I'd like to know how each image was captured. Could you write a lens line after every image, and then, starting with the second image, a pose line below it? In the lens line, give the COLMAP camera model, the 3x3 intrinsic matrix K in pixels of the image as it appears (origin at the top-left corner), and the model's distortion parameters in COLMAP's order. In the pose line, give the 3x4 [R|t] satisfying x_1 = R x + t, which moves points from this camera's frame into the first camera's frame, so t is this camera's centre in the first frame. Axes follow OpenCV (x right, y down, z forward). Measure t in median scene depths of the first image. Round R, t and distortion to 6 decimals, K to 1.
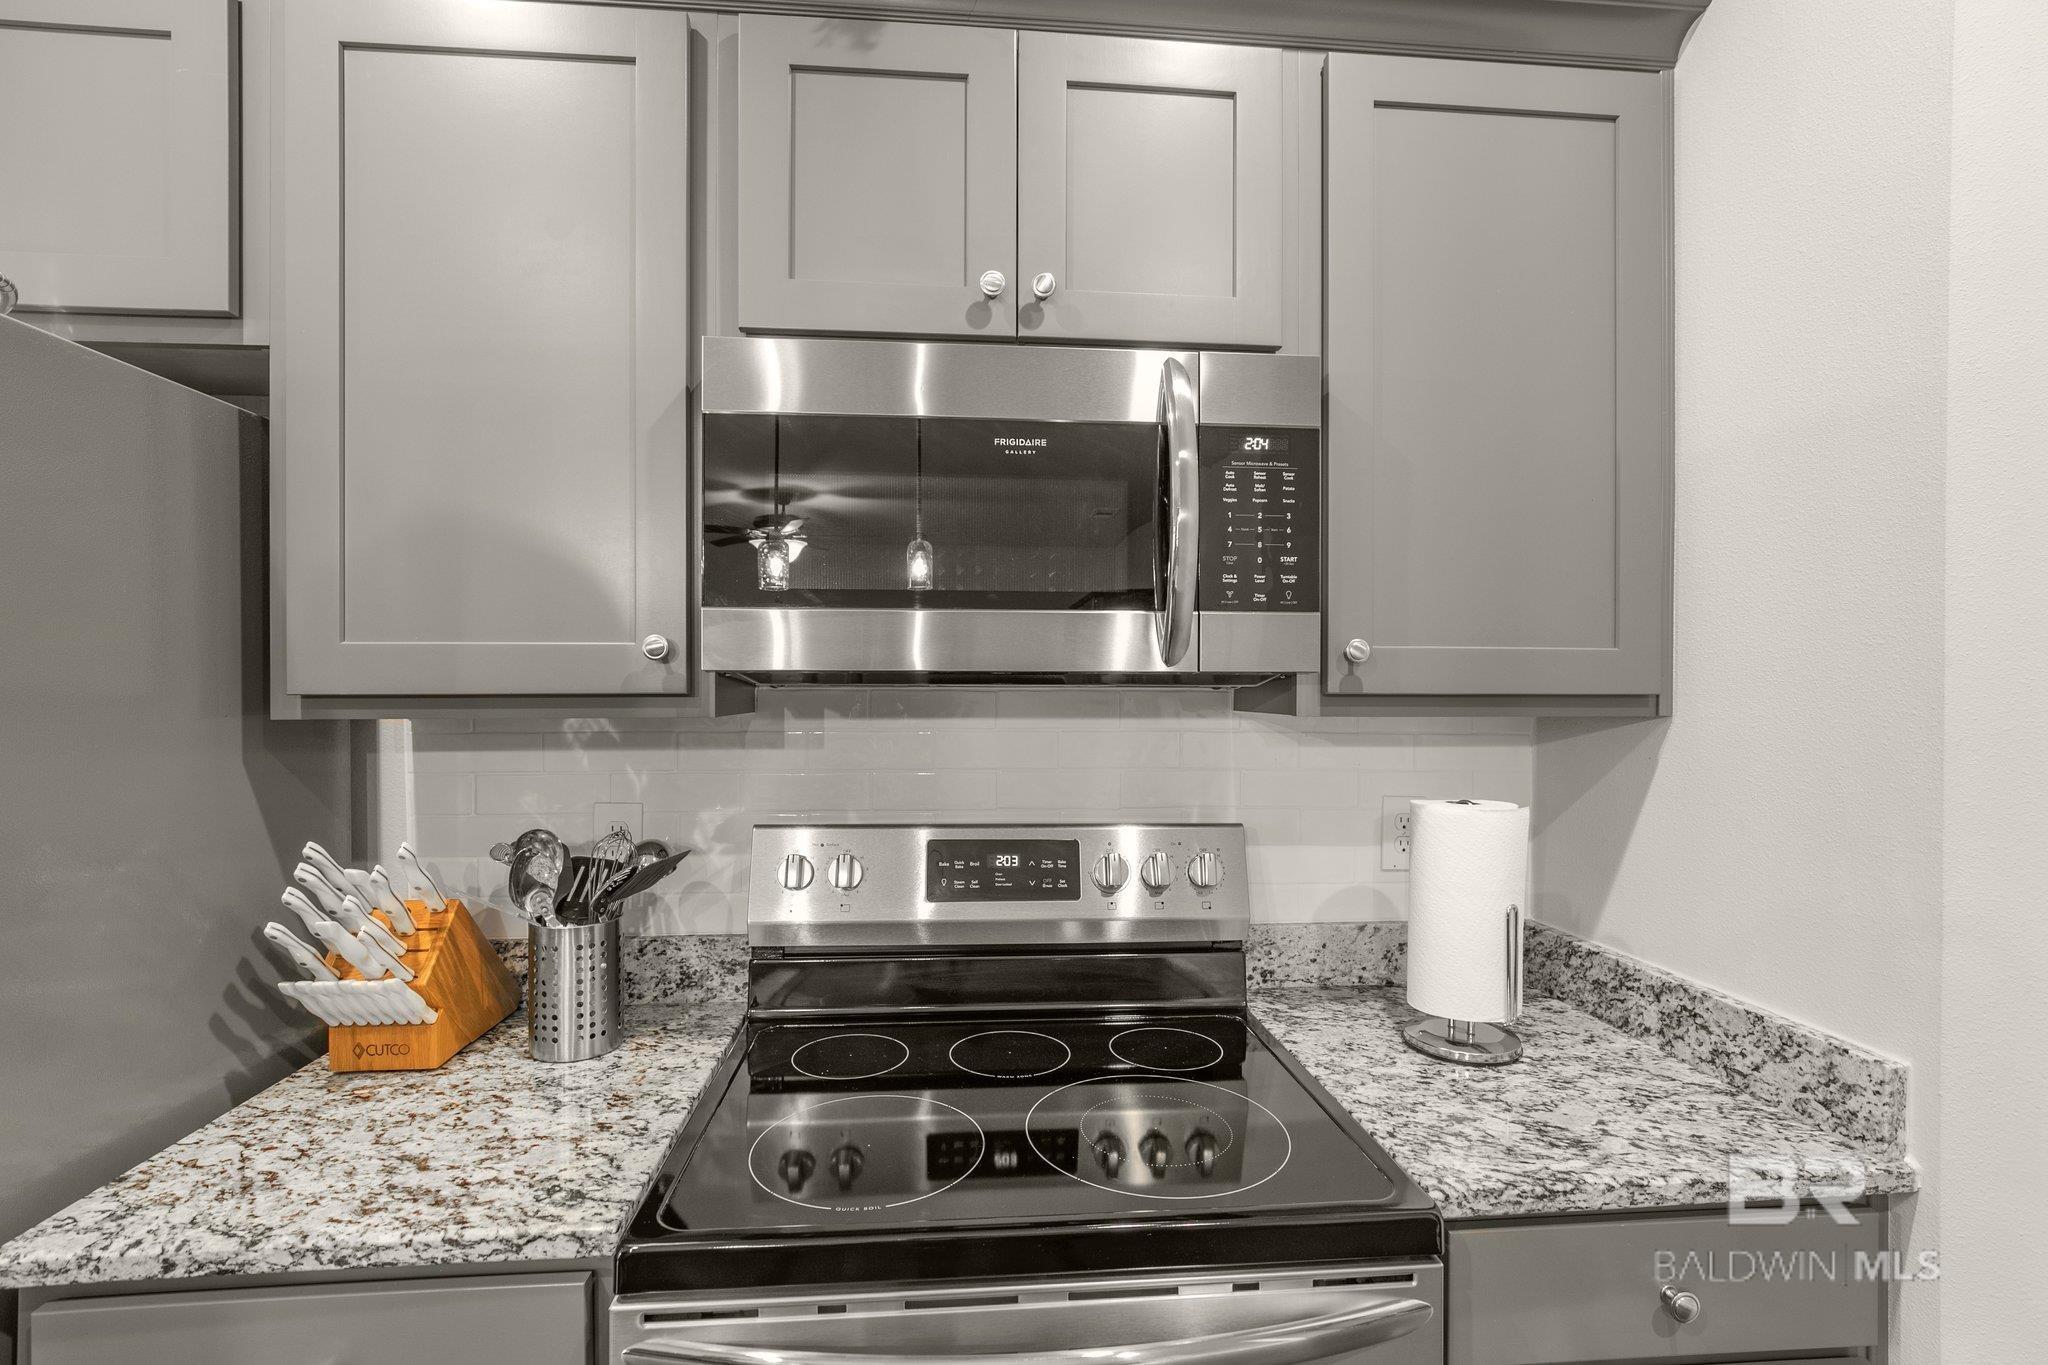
lens RADIAL K [[946.3, 0, 1025.4], [0, 946.3, 688.8], [0, 0, 1]] dist [-0.011141, 0.001777]
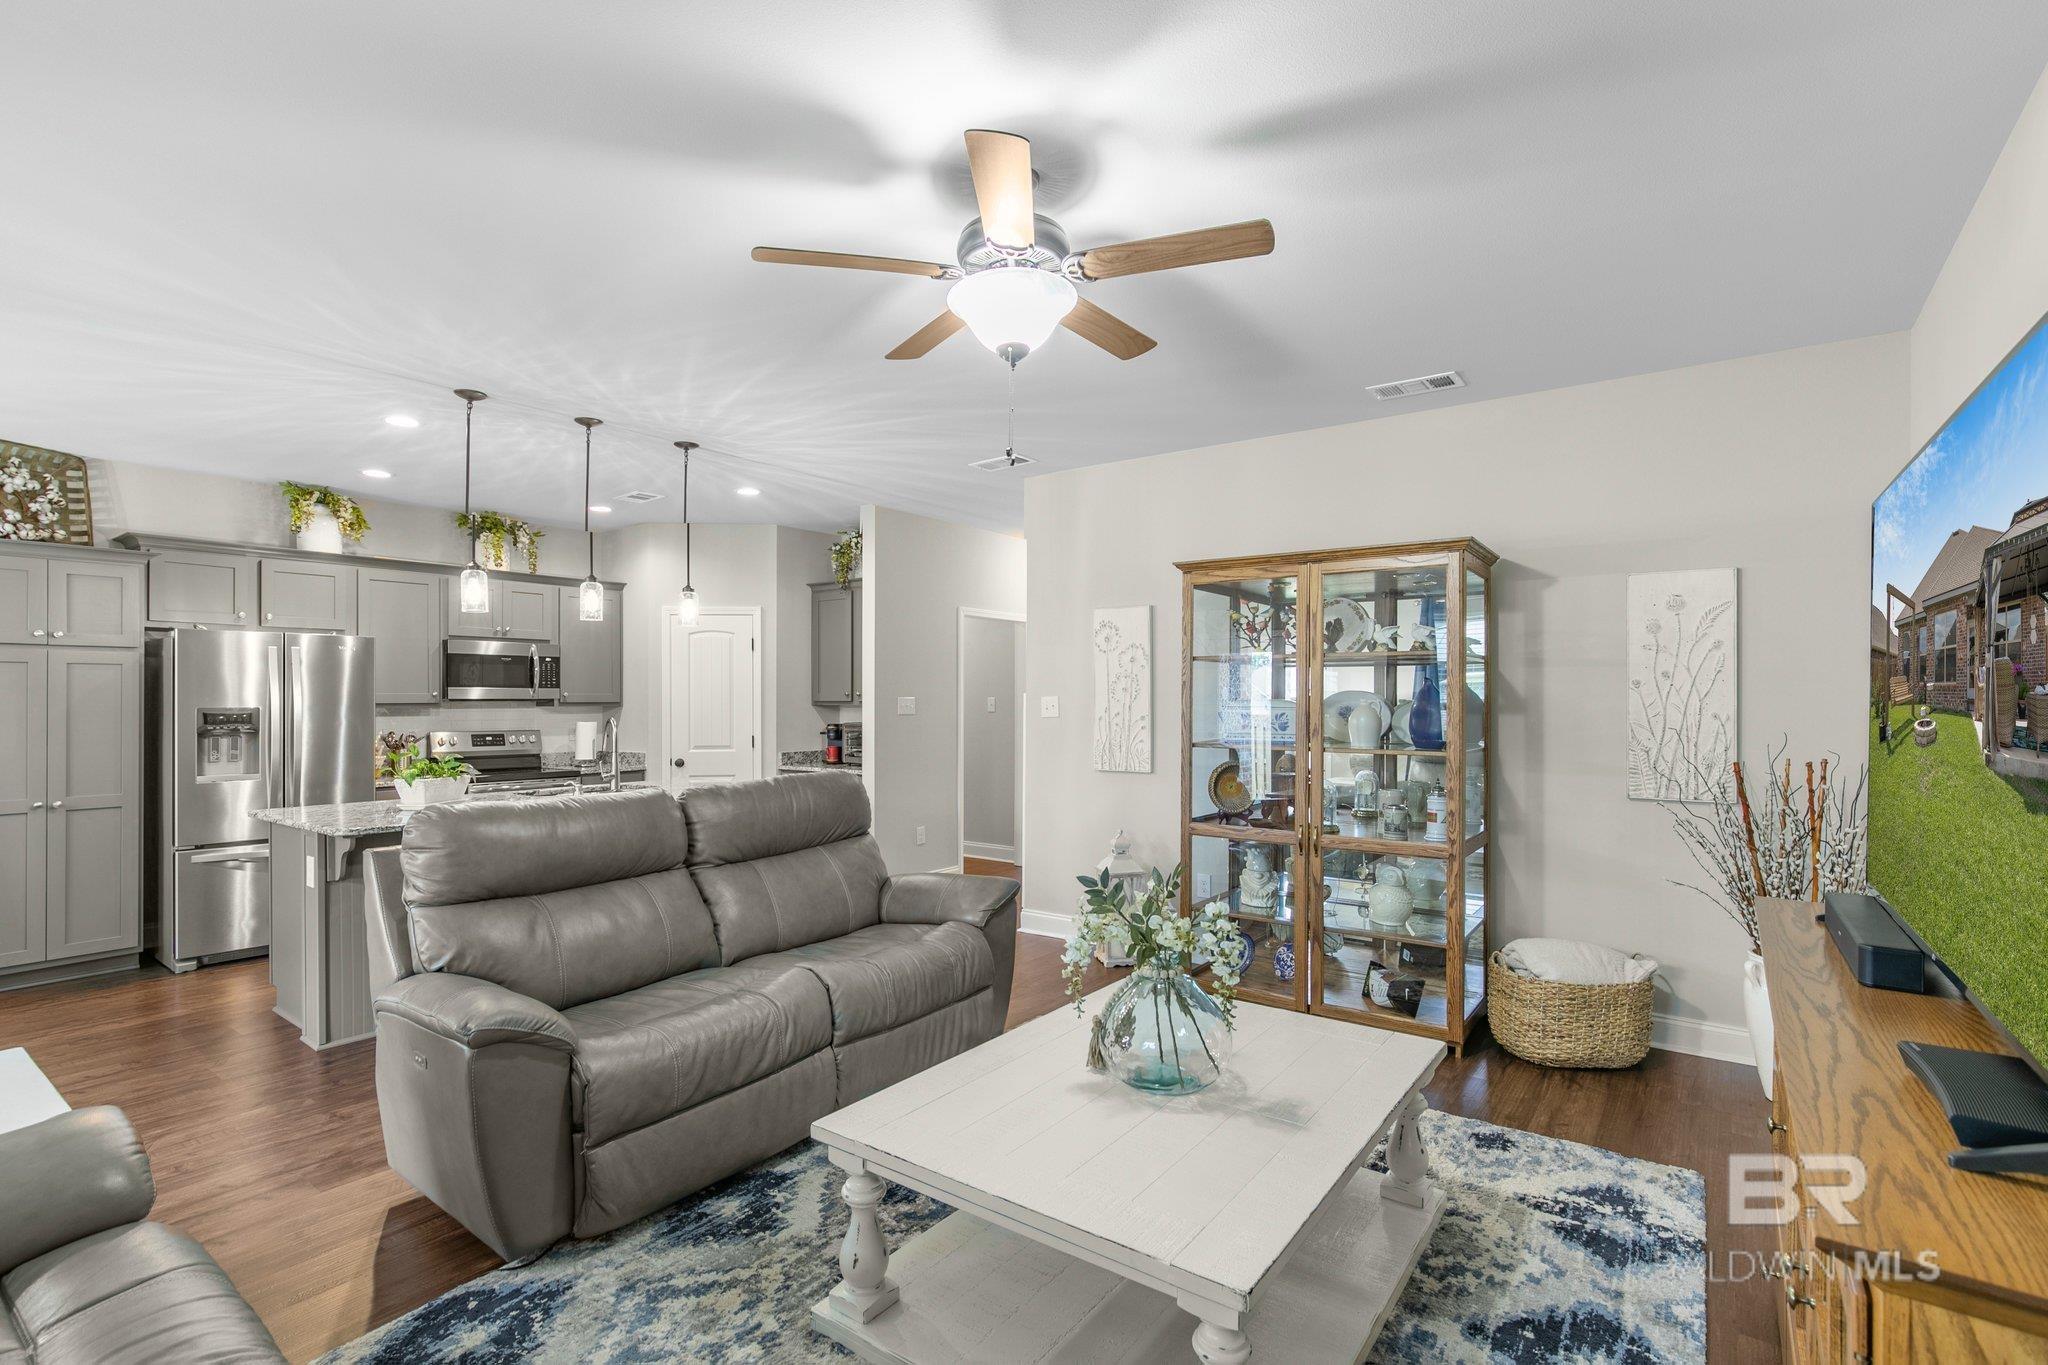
lens RADIAL K [[946.3, 0, 1019.4], [0, 946.3, 695.3], [0, 0, 1]] dist [-0.011141, 0.001777]
pose [[0.668409, -0.002437, 0.743790, -1.783055], [0.005949, 0.999980, -0.002069, -0.009265], [-0.743770, 0.005808, 0.668410, -4.198068]]
